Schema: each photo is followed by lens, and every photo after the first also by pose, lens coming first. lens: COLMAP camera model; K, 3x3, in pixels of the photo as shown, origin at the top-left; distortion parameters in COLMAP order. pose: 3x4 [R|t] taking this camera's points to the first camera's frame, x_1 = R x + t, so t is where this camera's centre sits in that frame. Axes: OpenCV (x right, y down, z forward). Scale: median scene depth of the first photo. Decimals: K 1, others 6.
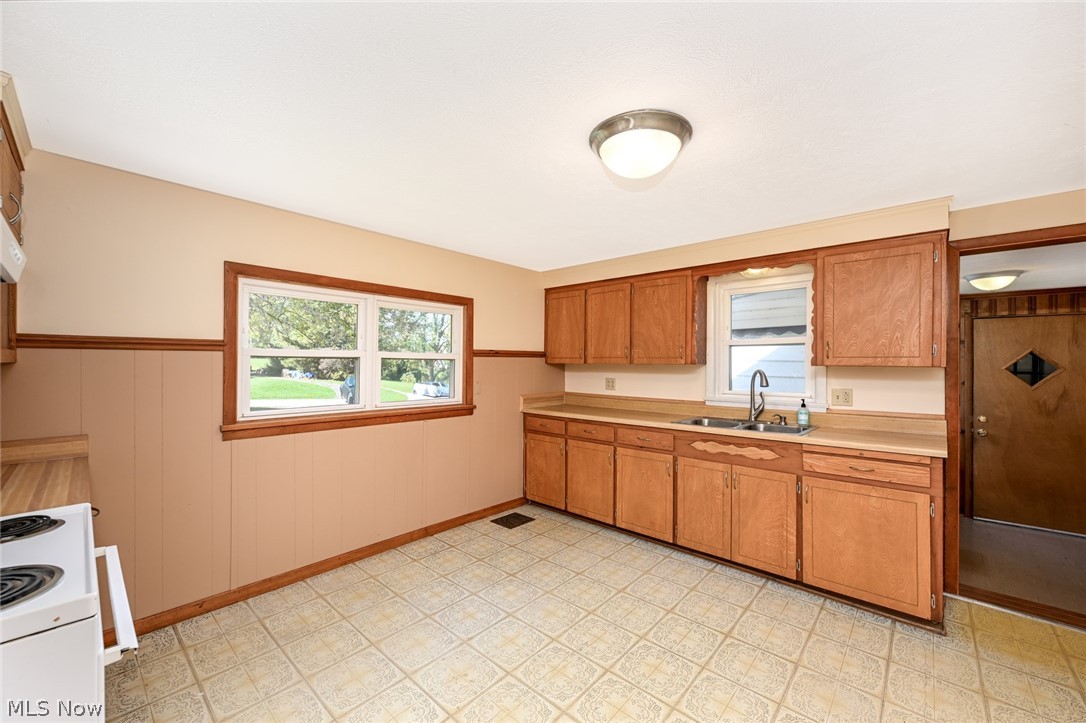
lens RADIAL K [[433.1, 0, 546.8], [0, 433.1, 362.9], [0, 0, 1]] dist [-0.003900, 0.000235]
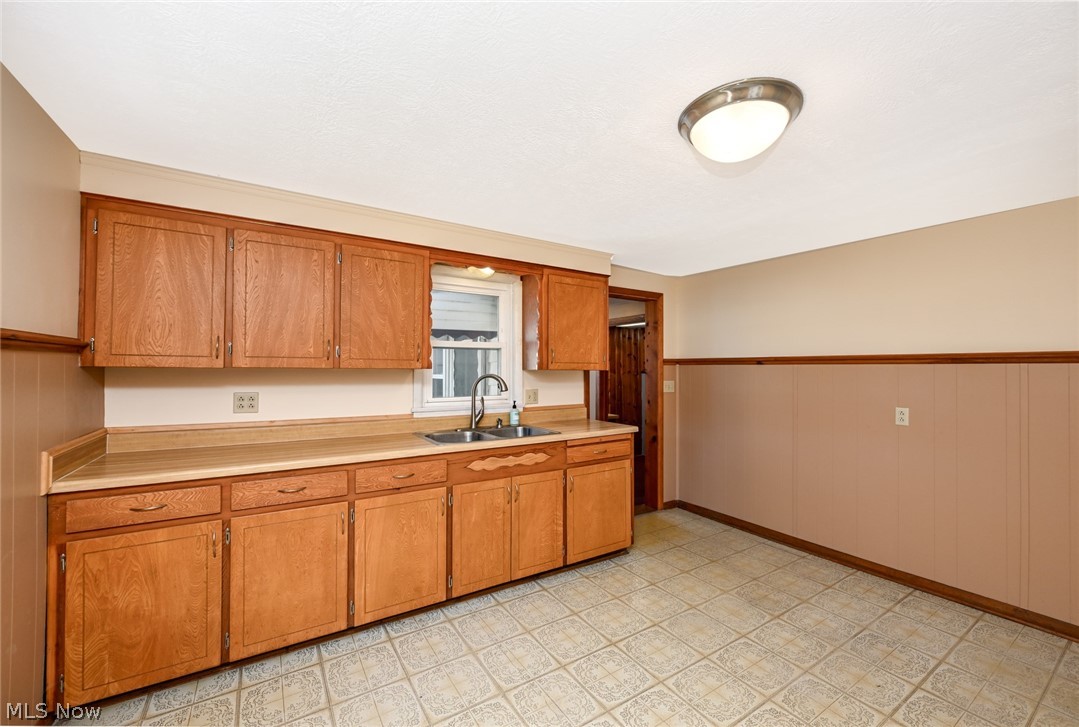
lens RADIAL K [[430.3, 0, 539.5], [0, 430.3, 364.4], [0, 0, 1]] dist [-0.003900, 0.000235]
pose [[0.270754, 0.004187, 0.962639, -0.408048], [-0.006016, 0.999978, -0.002657, -0.003972], [-0.962630, -0.005072, 0.270773, 0.636026]]
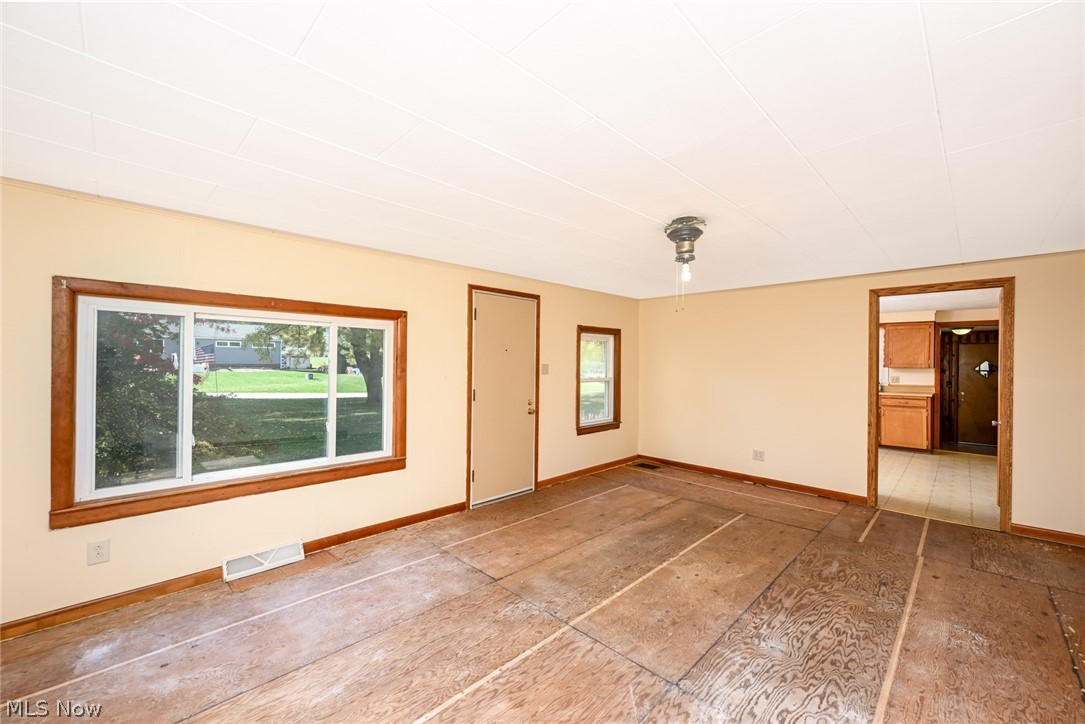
lens RADIAL K [[432.7, 0, 541.5], [0, 432.7, 363.5], [0, 0, 1]] dist [-0.003900, 0.000235]
pose [[0.998699, -0.001109, -0.050991, -1.219034], [0.001492, 0.999971, 0.007475, -0.036811], [0.050981, -0.007541, 0.998671, -1.585467]]
